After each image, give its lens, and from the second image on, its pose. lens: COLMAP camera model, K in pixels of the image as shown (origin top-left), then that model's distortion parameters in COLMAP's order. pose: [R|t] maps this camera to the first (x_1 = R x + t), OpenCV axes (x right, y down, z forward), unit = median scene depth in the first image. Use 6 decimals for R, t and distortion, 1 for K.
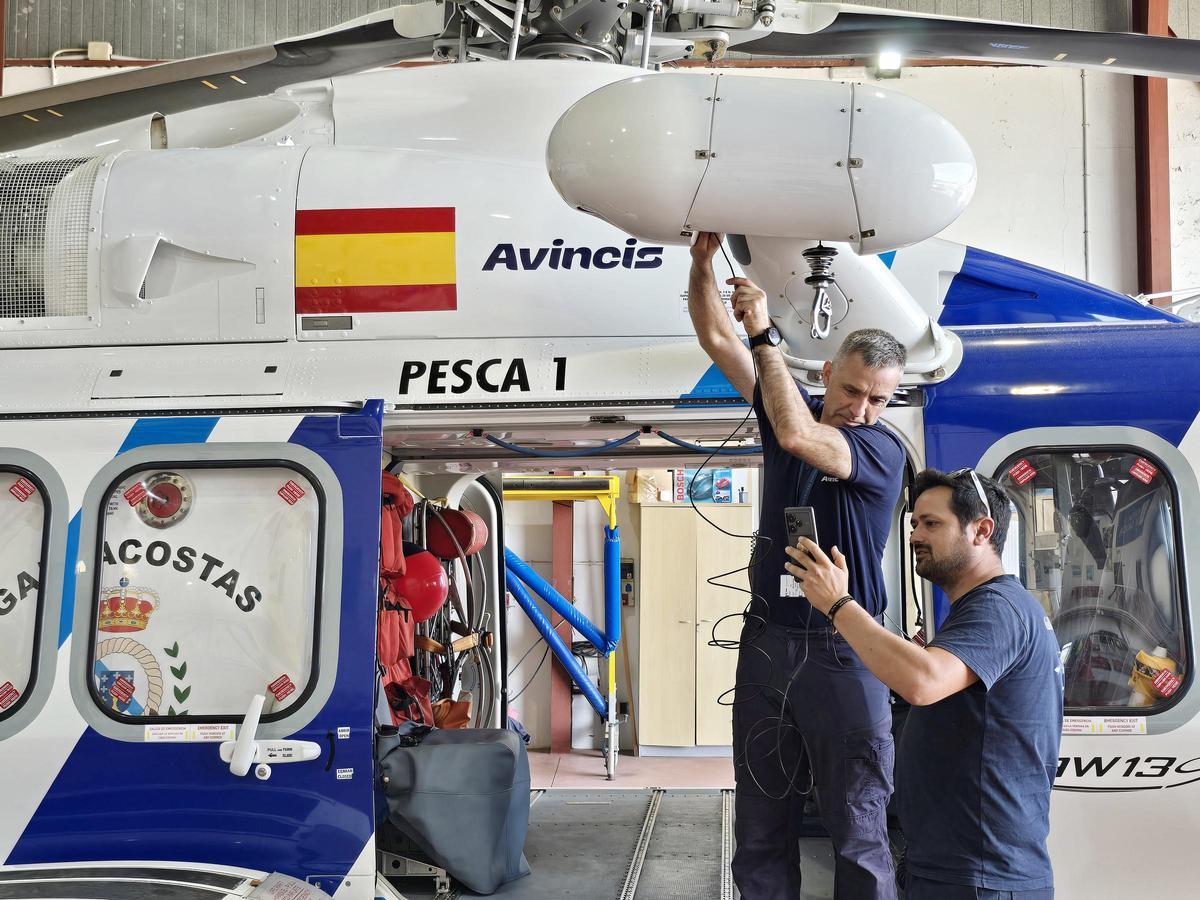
lens RADIAL K [[1422.4, 0, 608.5], [0, 1422.4, 447.5], [0, 0, 1]] dist [0.050700, 0.000000]
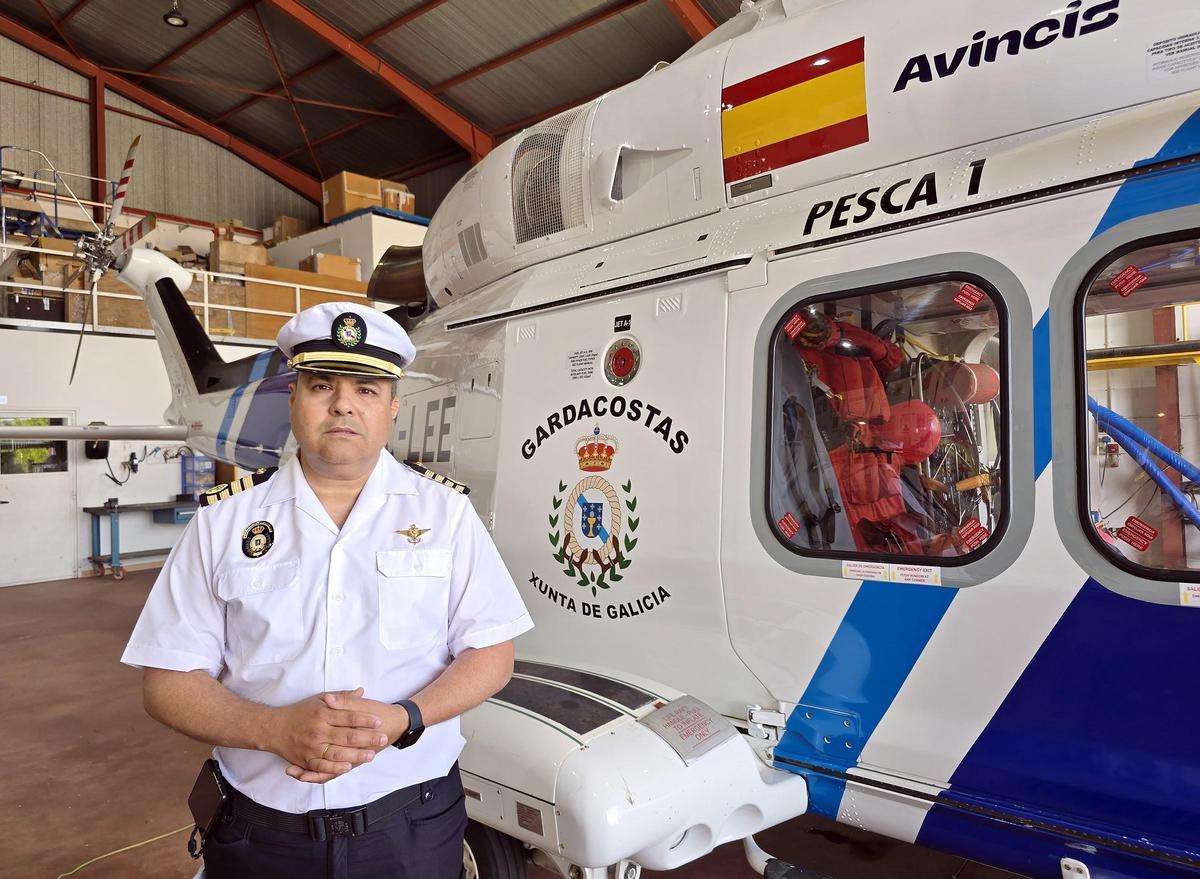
lens RADIAL K [[815.4, 0, 597.8], [0, 815.4, 434.3], [0, 0, 1]] dist [0.016240, -0.013320]
pose [[0.772905, -0.034490, -0.633584, 0.100937], [0.084035, 0.995290, 0.048334, 0.062113], [0.628933, -0.090601, 0.772162, 0.455037]]
